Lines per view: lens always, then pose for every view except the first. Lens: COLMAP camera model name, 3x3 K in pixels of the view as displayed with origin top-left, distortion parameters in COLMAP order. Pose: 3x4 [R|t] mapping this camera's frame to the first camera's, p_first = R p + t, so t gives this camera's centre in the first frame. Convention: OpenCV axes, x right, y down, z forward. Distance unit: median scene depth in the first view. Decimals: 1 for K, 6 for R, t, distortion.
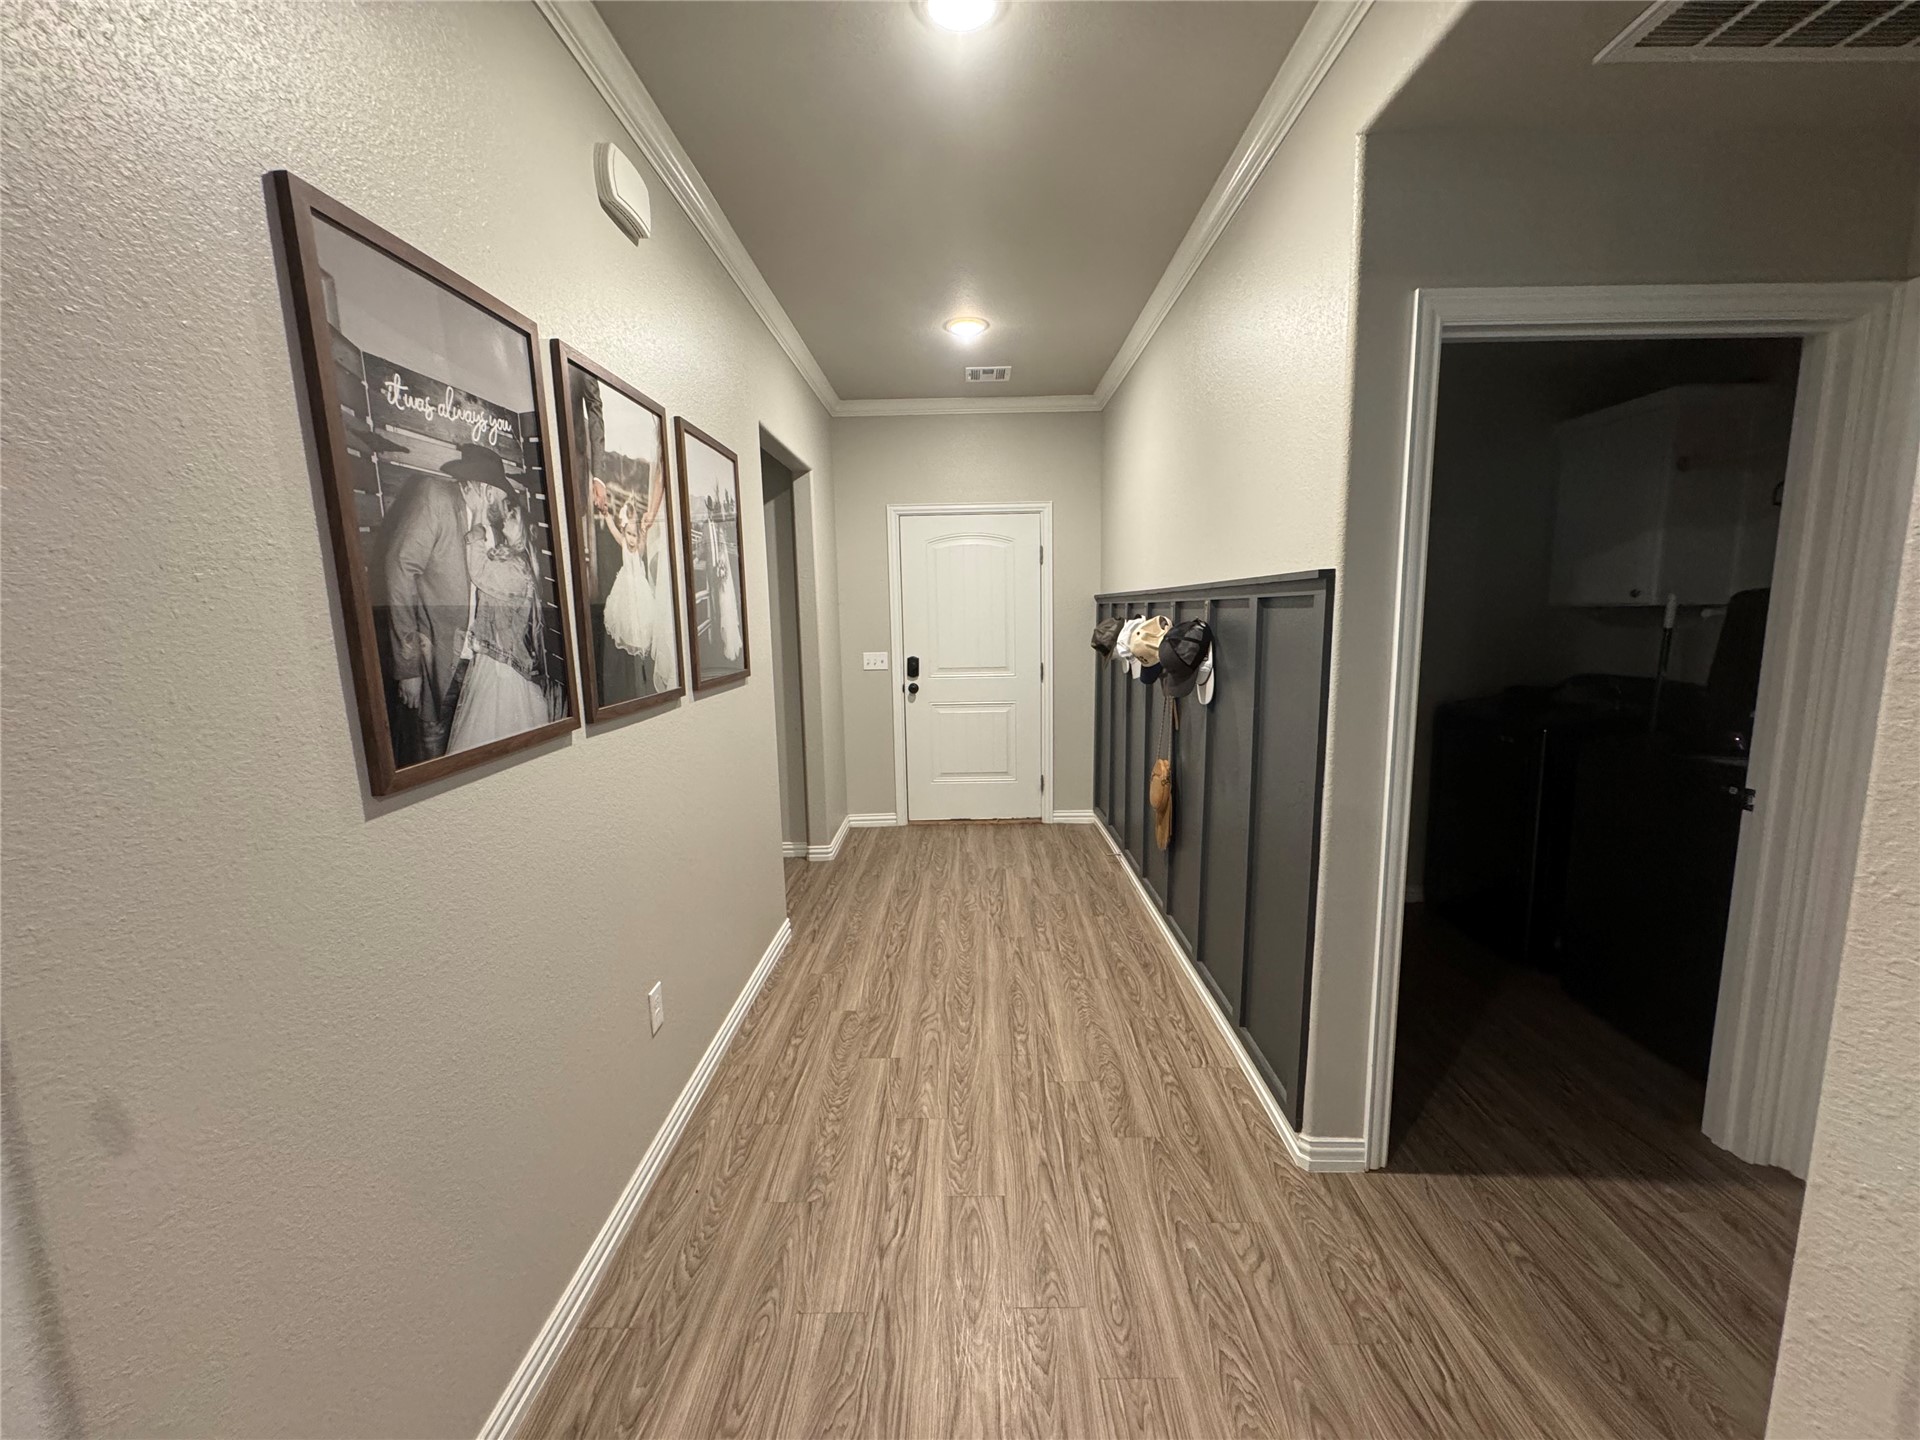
lens RADIAL K [[765.0, 0, 964.3], [0, 765.0, 718.4], [0, 0, 1]] dist [0.001413, 0.000649]
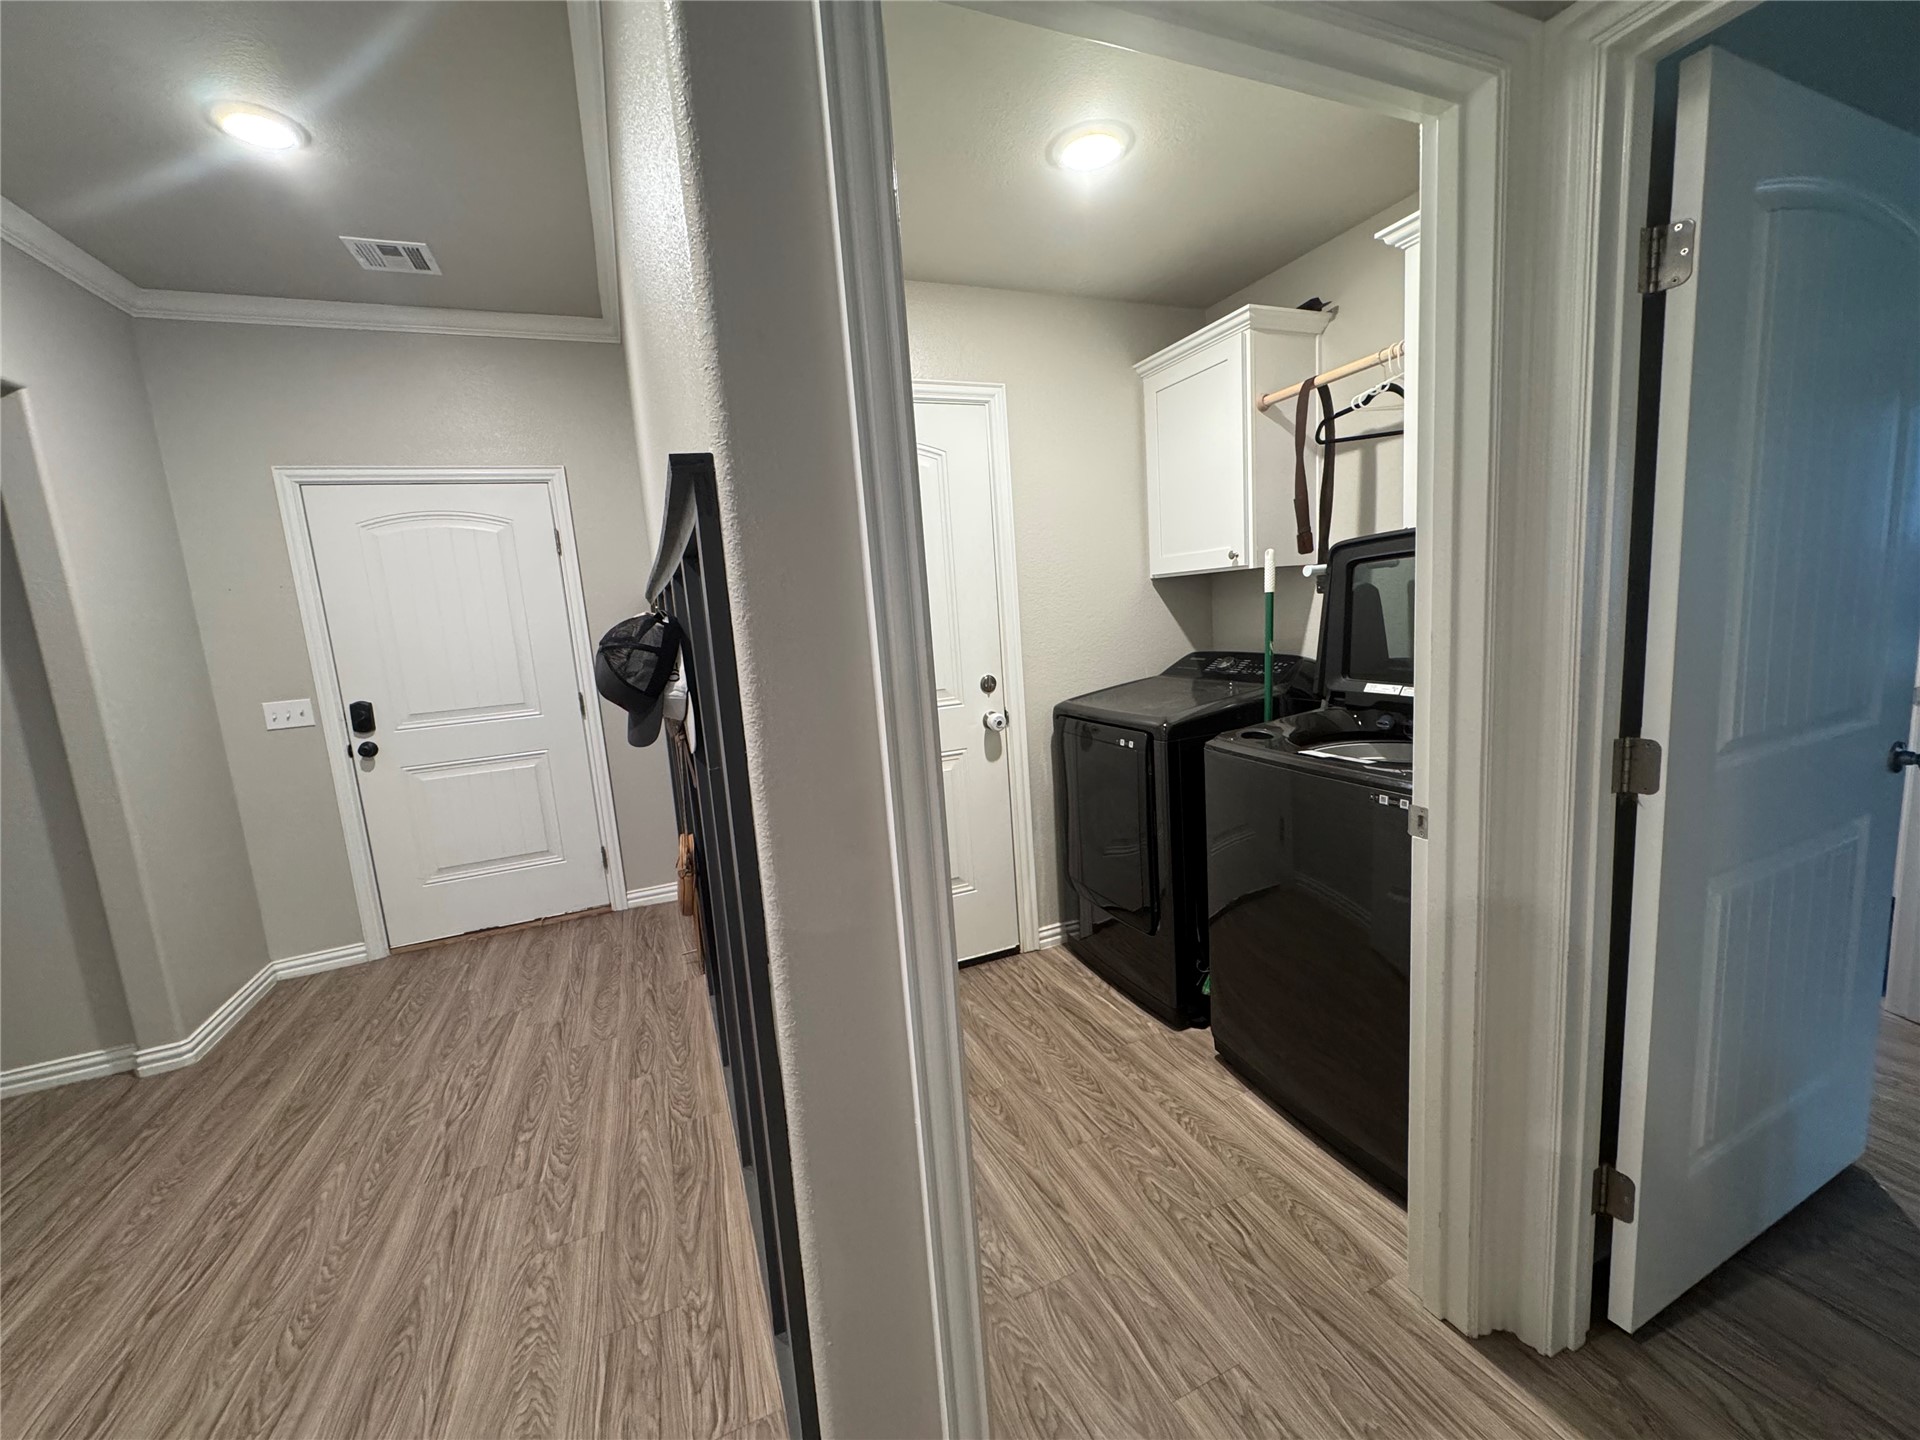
lens RADIAL K [[765.0, 0, 964.8], [0, 765.0, 717.5], [0, 0, 1]] dist [0.001413, 0.000649]
pose [[0.916220, -0.106591, 0.386238, 0.162784], [0.112078, 0.993664, 0.008357, -0.015998], [-0.384682, 0.035632, 0.922361, 0.214924]]
